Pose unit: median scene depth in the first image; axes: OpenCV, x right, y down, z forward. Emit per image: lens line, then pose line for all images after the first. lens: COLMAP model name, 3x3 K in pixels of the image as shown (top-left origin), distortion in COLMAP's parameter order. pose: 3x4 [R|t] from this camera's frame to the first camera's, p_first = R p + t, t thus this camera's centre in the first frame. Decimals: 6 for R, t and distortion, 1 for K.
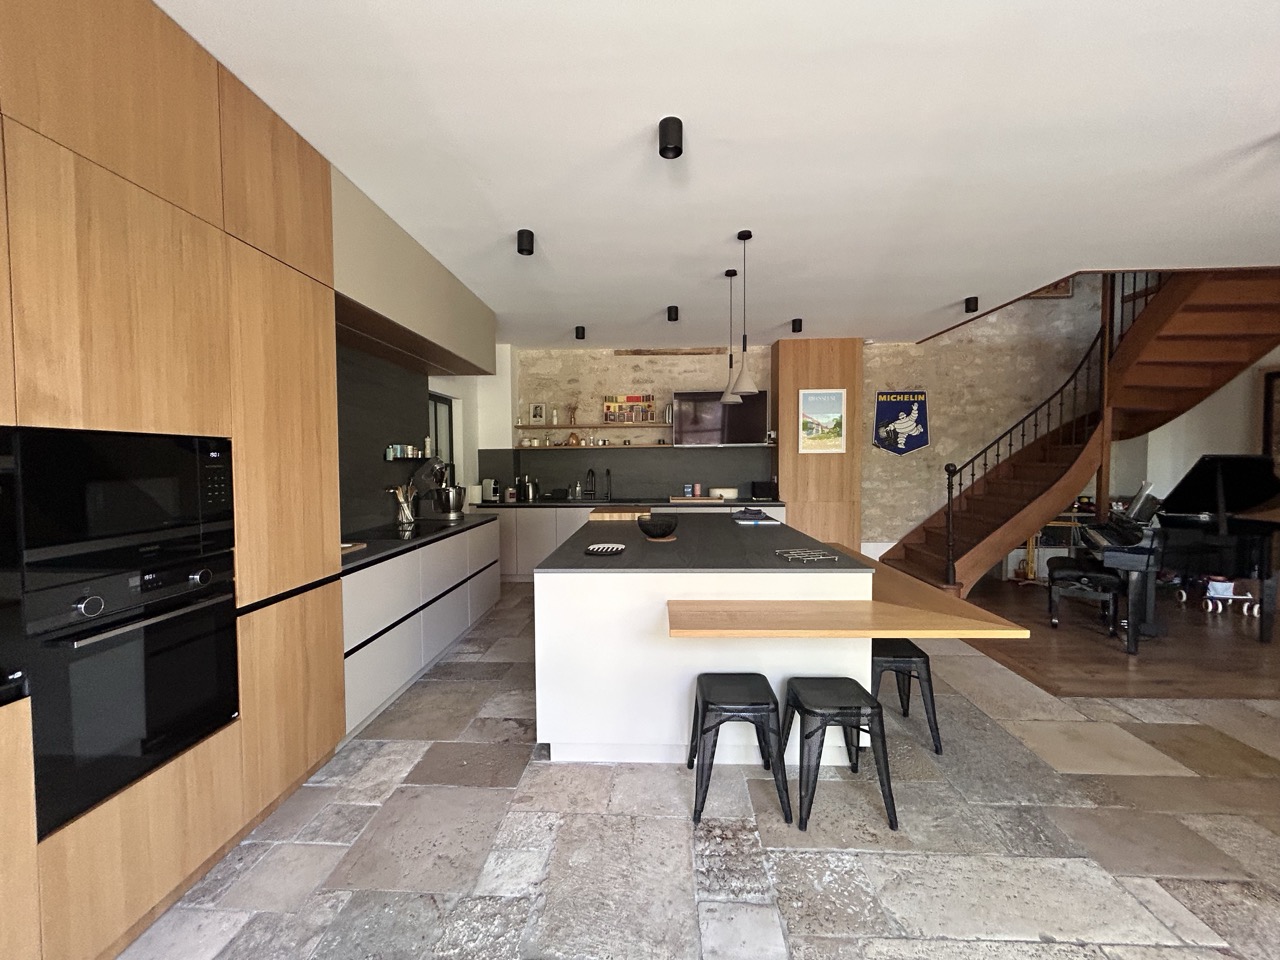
lens RADIAL K [[516.3, 0, 638.3], [0, 516.3, 480.2], [0, 0, 1]] dist [-0.000140, 0.000289]
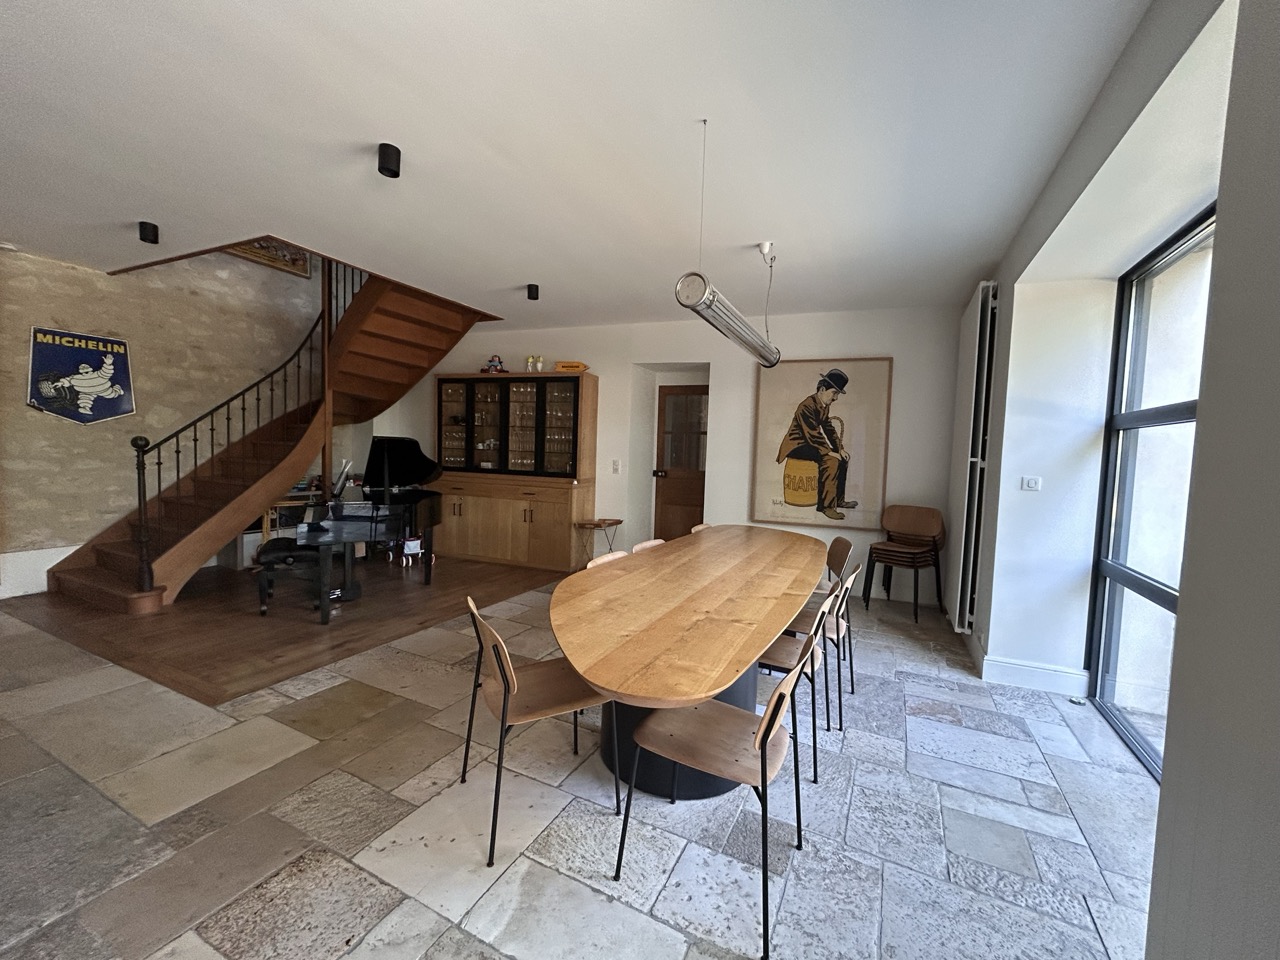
lens RADIAL K [[516.3, 0, 638.3], [0, 516.3, 480.2], [0, 0, 1]] dist [-0.000140, 0.000289]
pose [[0.393735, -0.032111, 0.918663, 0.212880], [0.000065, 0.999391, 0.034905, 0.006987], [-0.919224, -0.013683, 0.393497, 0.007376]]
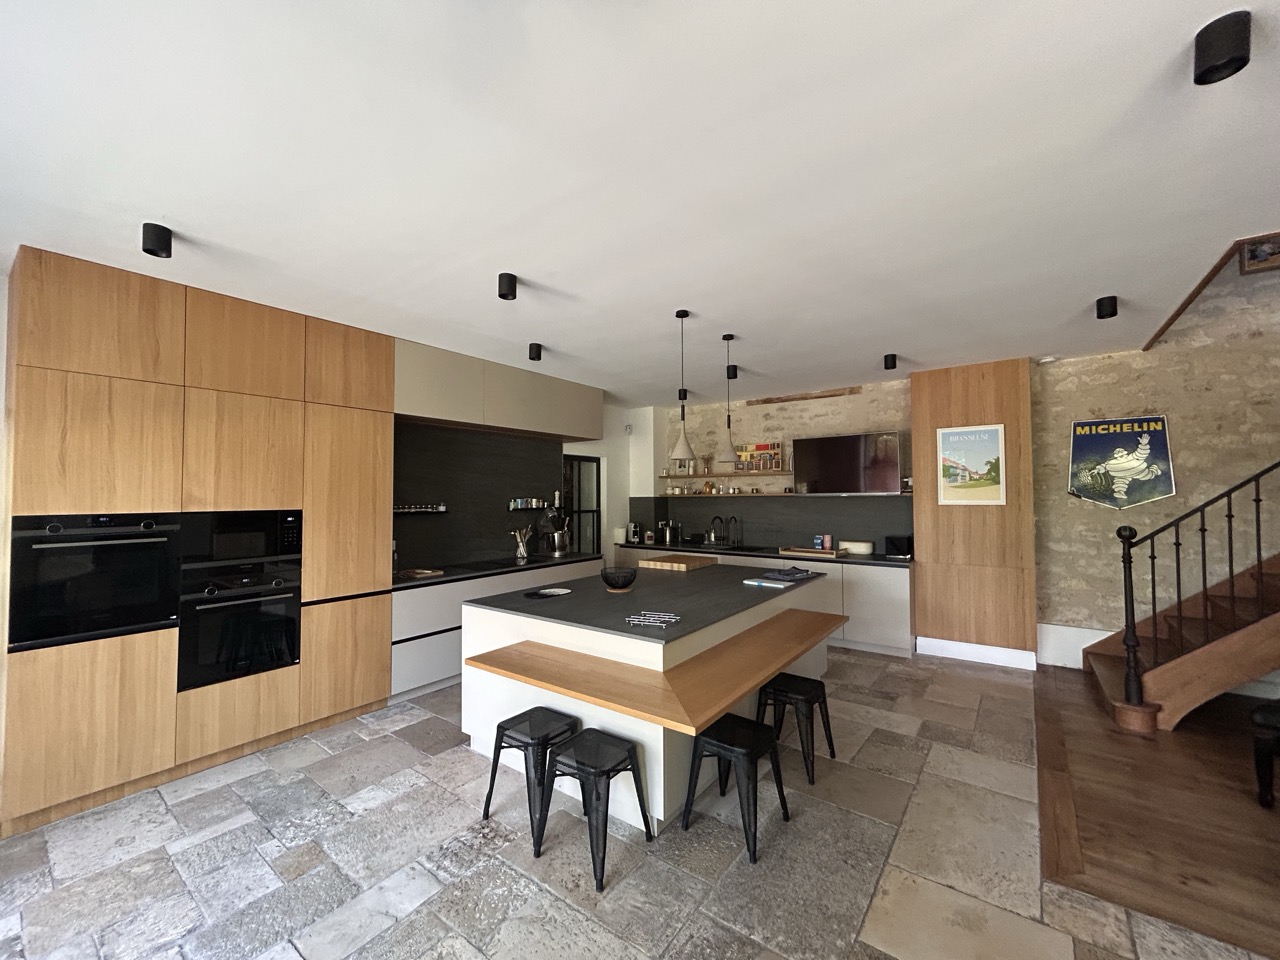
lens RADIAL K [[516.3, 0, 638.3], [0, 516.3, 480.2], [0, 0, 1]] dist [-0.000140, 0.000289]
pose [[0.825850, -0.012484, -0.563752, 0.523565], [-0.023371, 0.998138, -0.056340, -0.045820], [0.563406, 0.059704, 0.824020, 0.057364]]
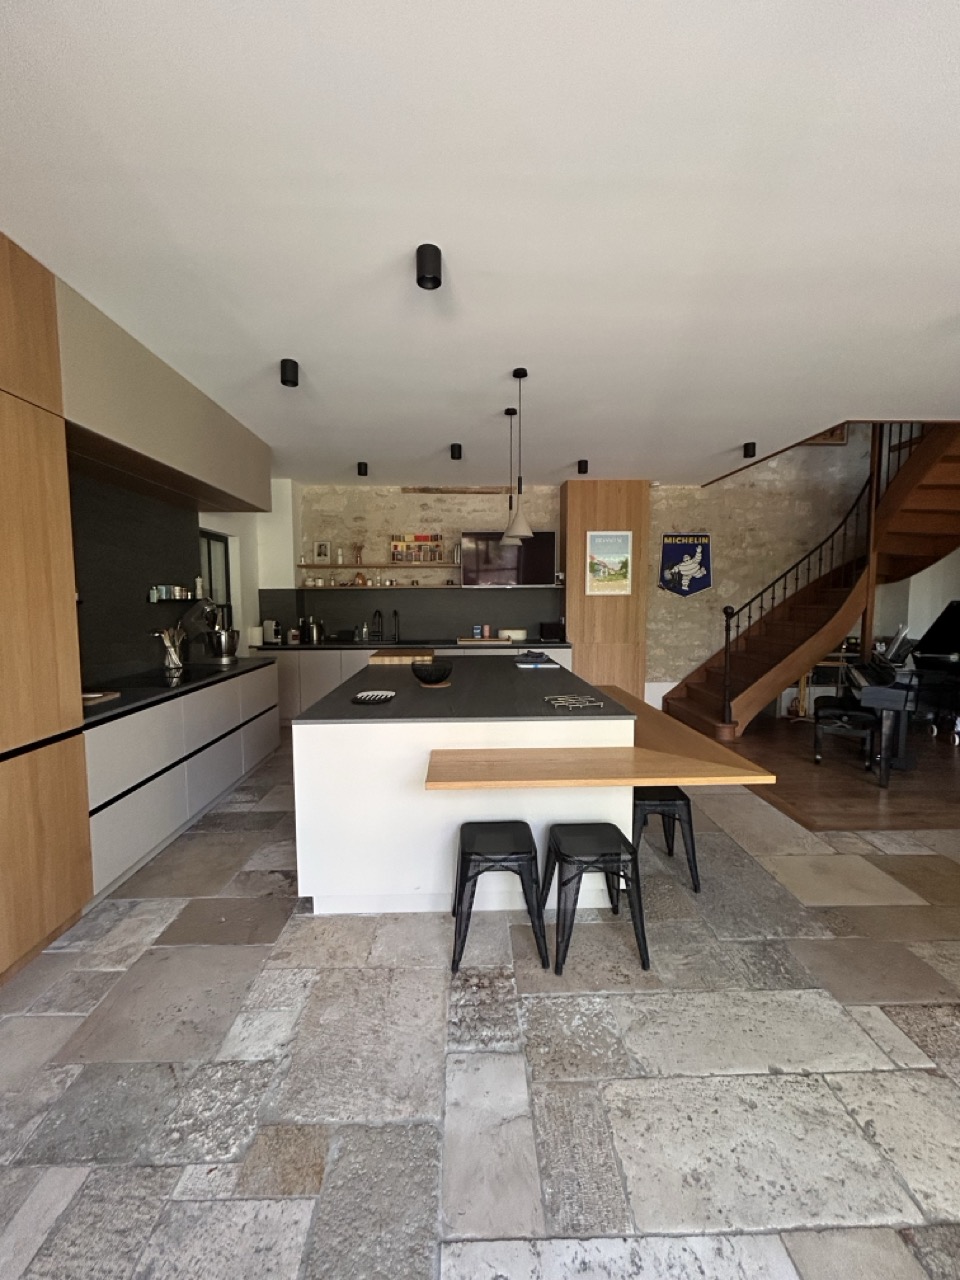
lens RADIAL K [[516.3, 0, 479.3], [0, 516.3, 639.1], [0, 0, 1]] dist [-0.000140, 0.000289]
pose [[0.997277, -0.002193, 0.073712, 0.040501], [-0.000886, 0.999129, 0.041715, -0.010618], [-0.073739, -0.041667, 0.996407, 0.012060]]
